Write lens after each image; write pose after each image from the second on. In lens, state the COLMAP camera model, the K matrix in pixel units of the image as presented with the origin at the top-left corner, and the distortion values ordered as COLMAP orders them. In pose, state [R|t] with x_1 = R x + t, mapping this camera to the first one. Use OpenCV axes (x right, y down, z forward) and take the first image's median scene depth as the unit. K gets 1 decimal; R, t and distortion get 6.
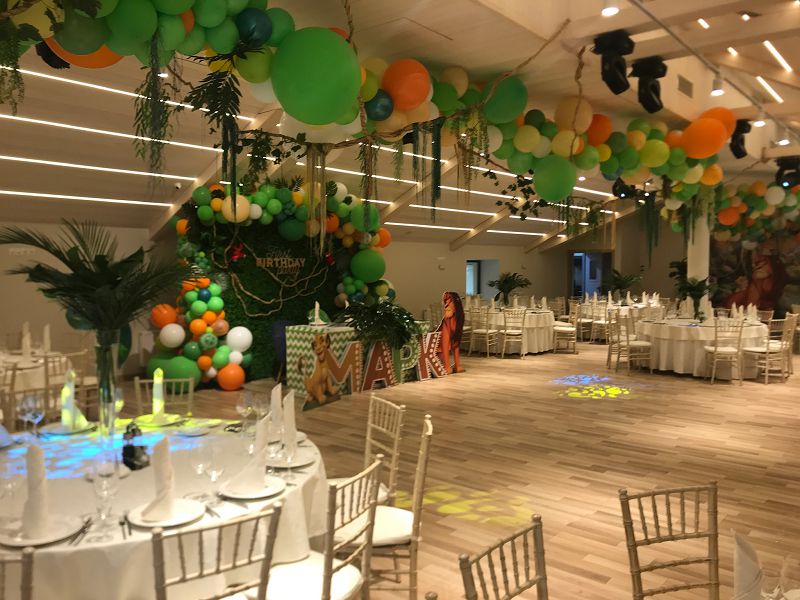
lens RADIAL K [[663.1, 0, 400.0], [0, 663.1, 300.0], [0, 0, 1]] dist [0.006914, 0.005814]
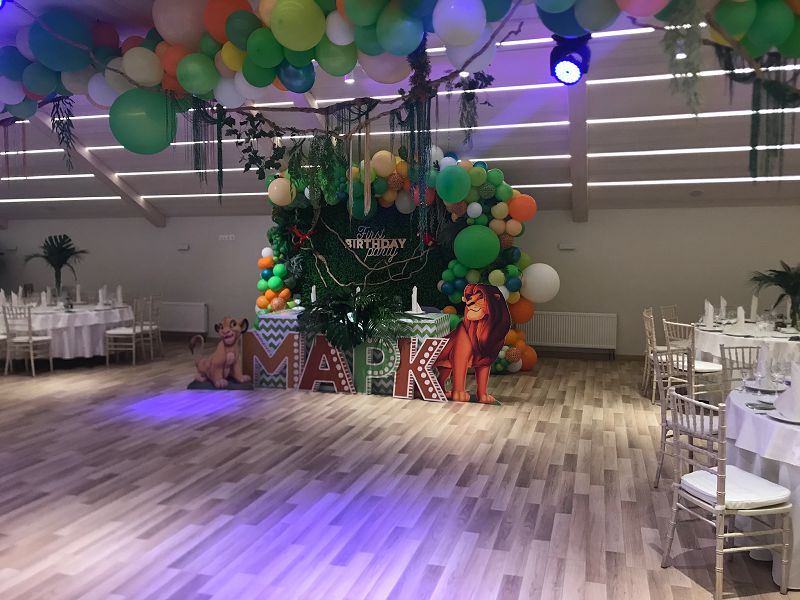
lens RADIAL K [[661.6, 0, 399.1], [0, 661.6, 288.2], [0, 0, 1]] dist [0.082441, -0.206211]
pose [[0.394444, 0.050889, -0.917510, 0.733442], [-0.044532, 0.998351, 0.036228, -0.031314], [0.917840, 0.026568, 0.396060, 0.712008]]
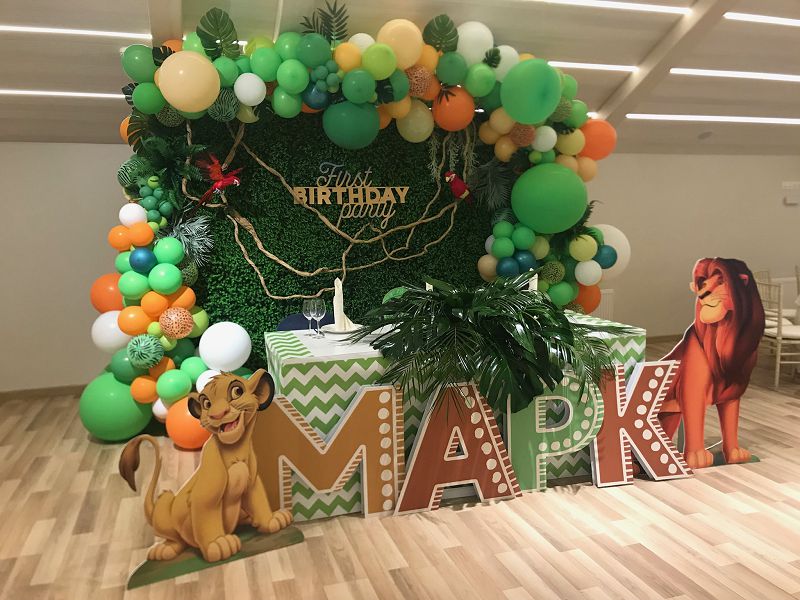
lens RADIAL K [[661.6, 0, 399.1], [0, 661.6, 288.2], [0, 0, 1]] dist [0.082441, -0.206211]
pose [[0.845742, 0.042997, -0.531857, 0.137650], [-0.009176, 0.997773, 0.066073, -0.020247], [0.533513, -0.051001, 0.844253, 0.621009]]
